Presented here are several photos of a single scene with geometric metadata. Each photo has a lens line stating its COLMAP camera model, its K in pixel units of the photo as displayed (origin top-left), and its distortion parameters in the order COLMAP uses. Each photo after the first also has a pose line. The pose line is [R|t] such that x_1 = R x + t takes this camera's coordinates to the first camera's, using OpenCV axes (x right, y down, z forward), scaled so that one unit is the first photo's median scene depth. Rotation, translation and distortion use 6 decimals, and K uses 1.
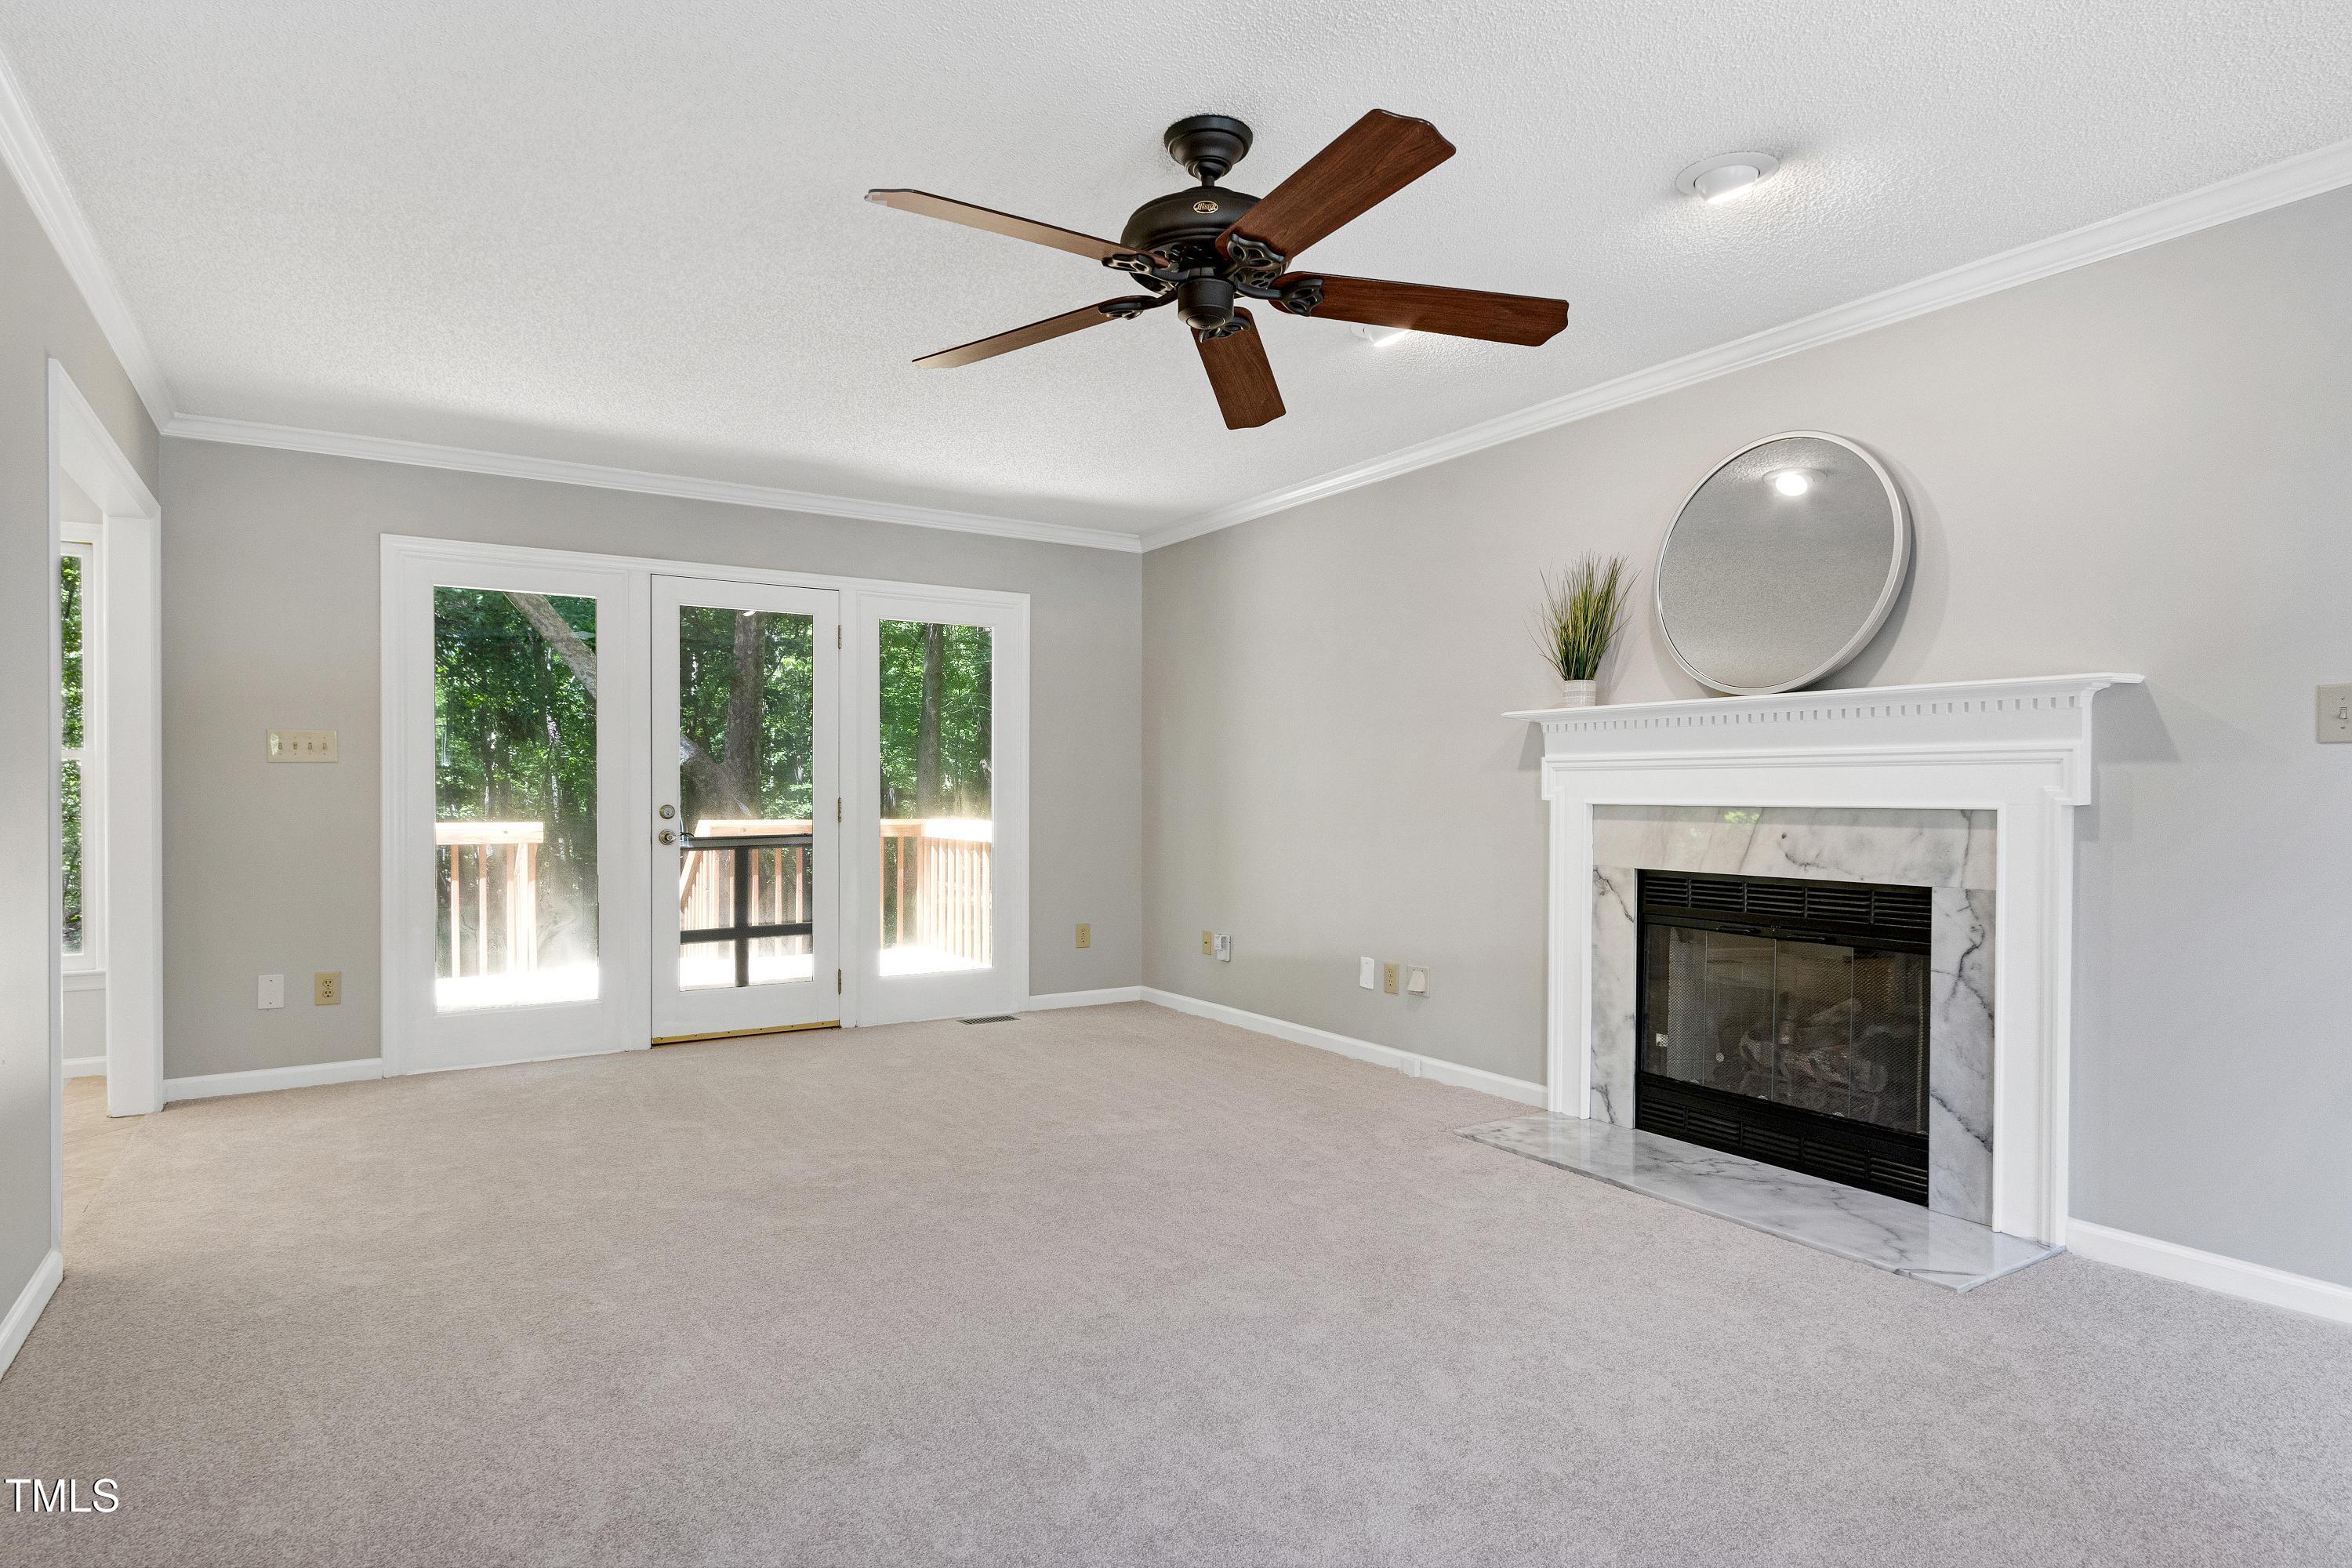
lens RADIAL K [[1276.2, 0, 1176.0], [0, 1276.2, 784.0], [0, 0, 1]] dist [-0.003580, -0.000640]
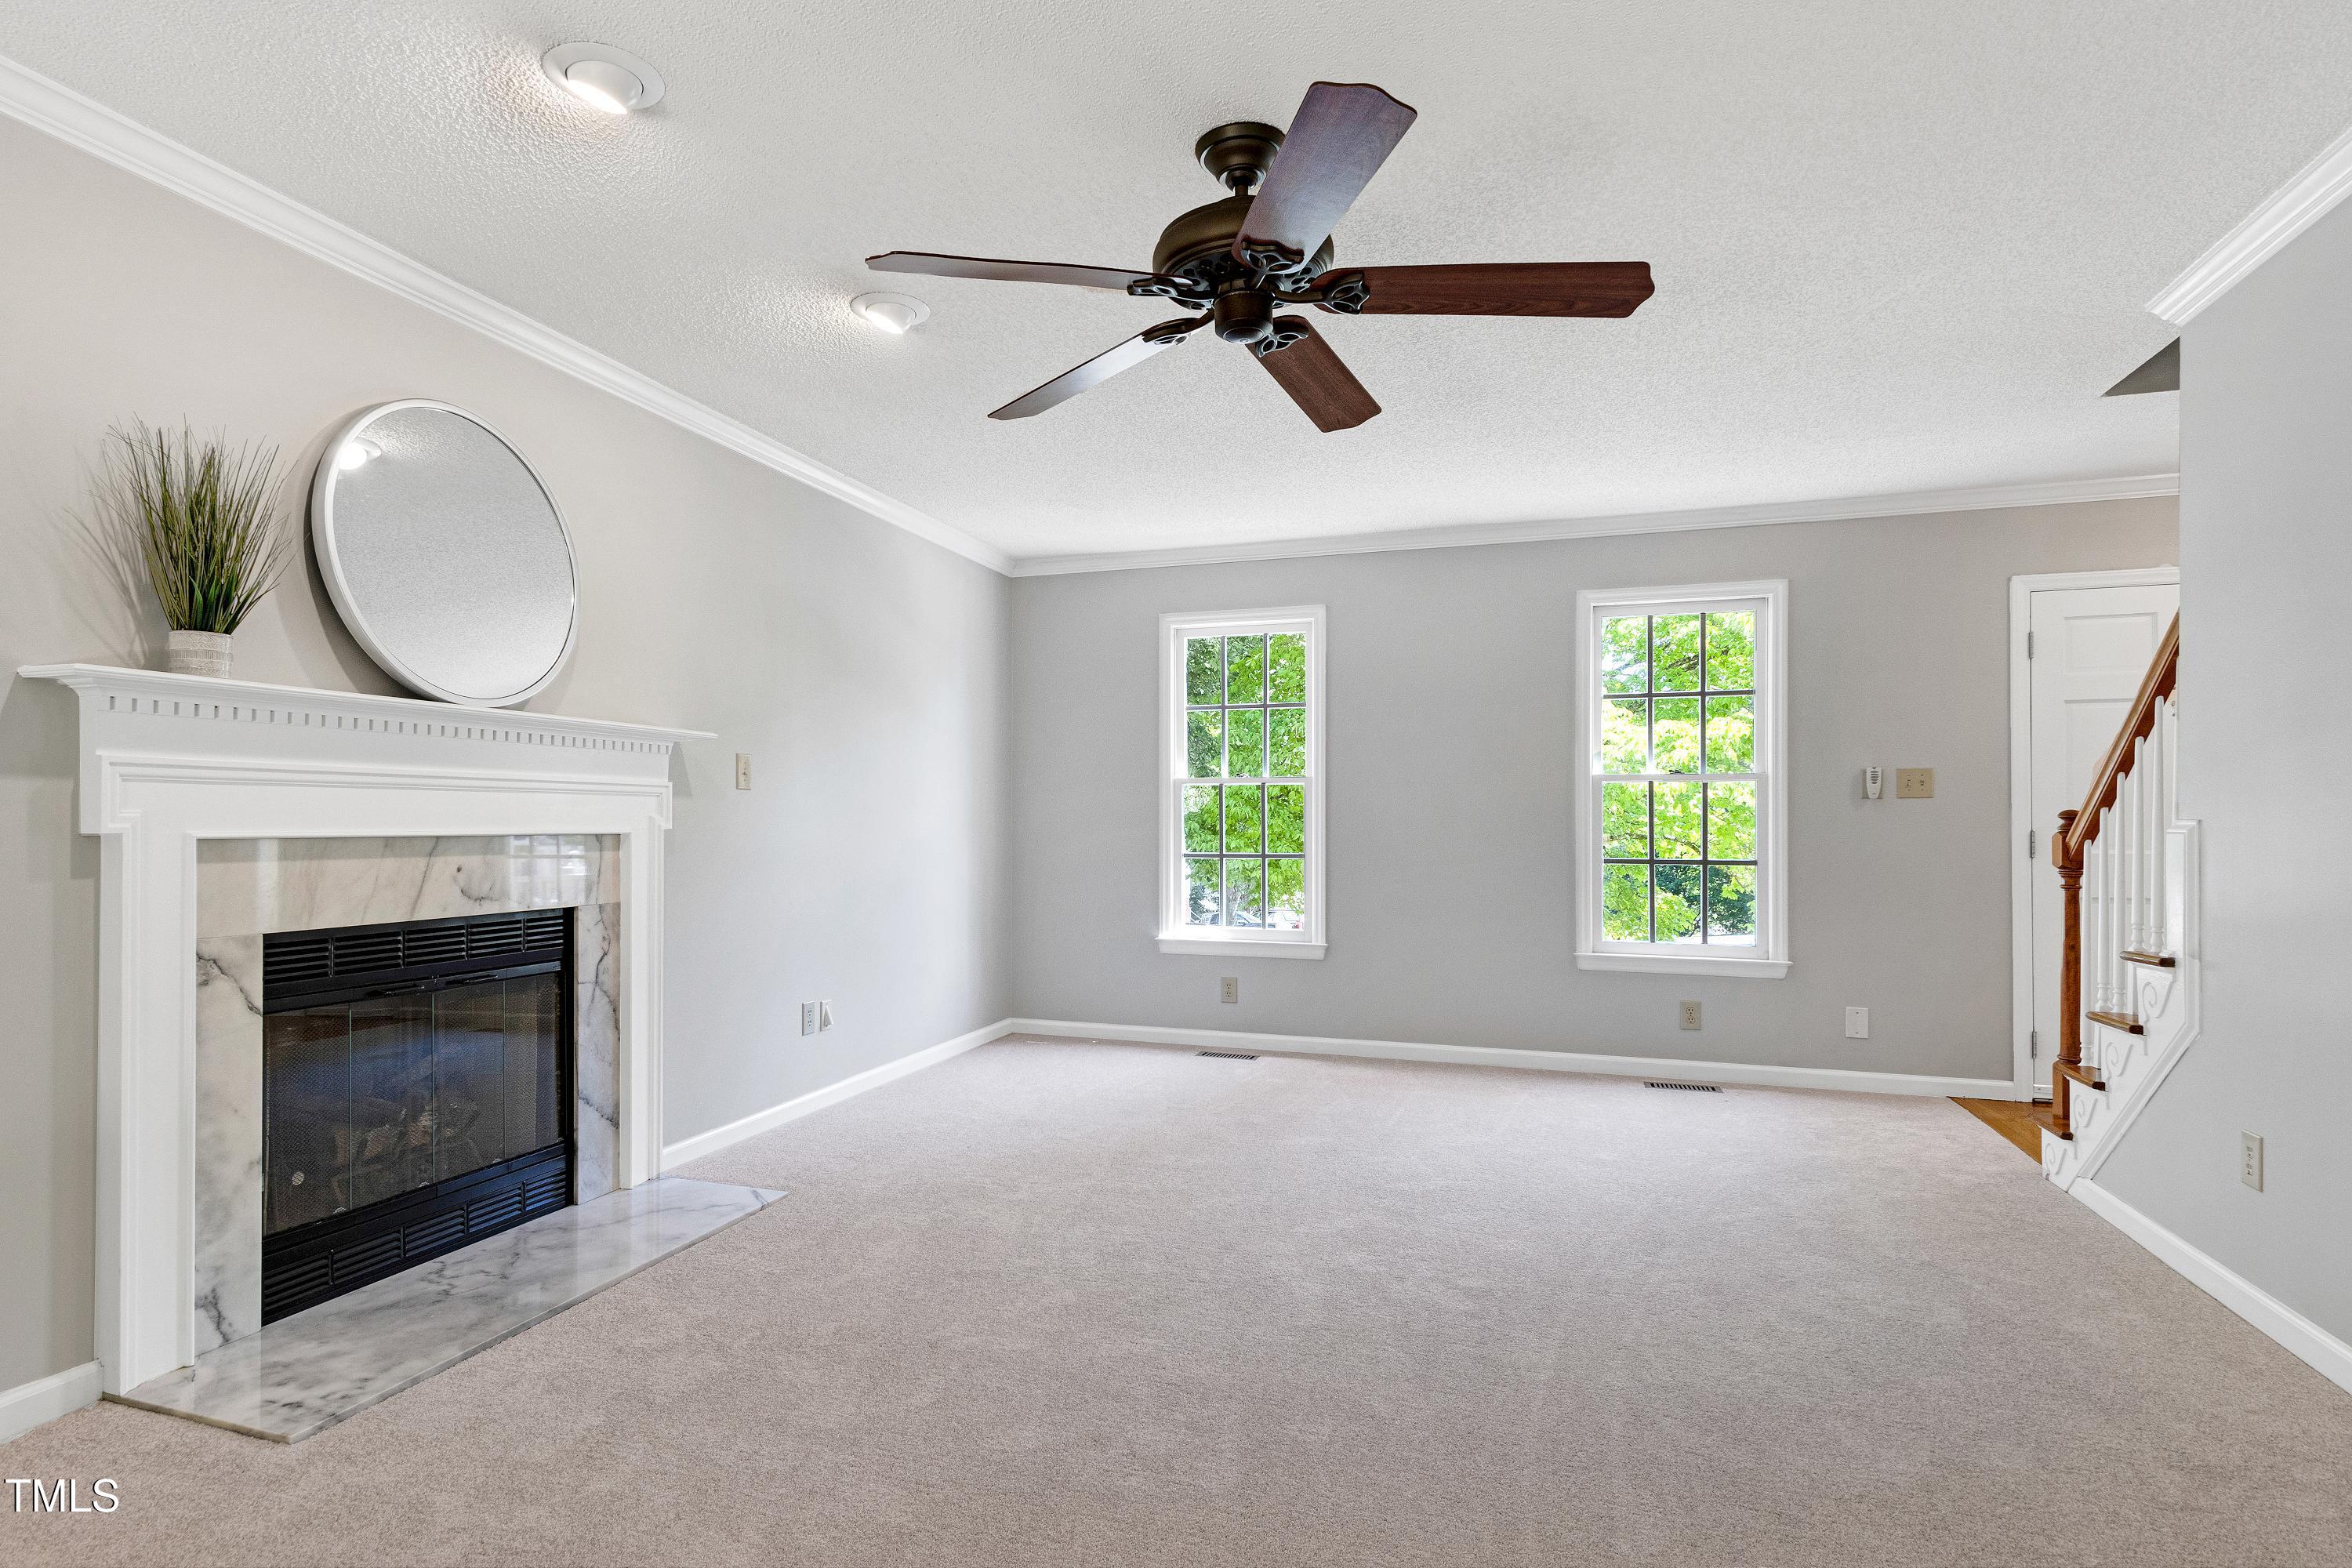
lens RADIAL K [[1207.8, 0, 1170.1], [0, 1207.8, 791.8], [0, 0, 1]] dist [0.002632, 0.000429]
pose [[-0.645749, 0.000807, 0.763549, -0.457880], [-0.024308, 0.999471, -0.021614, -0.005835], [-0.763163, -0.032517, -0.645388, 1.137645]]
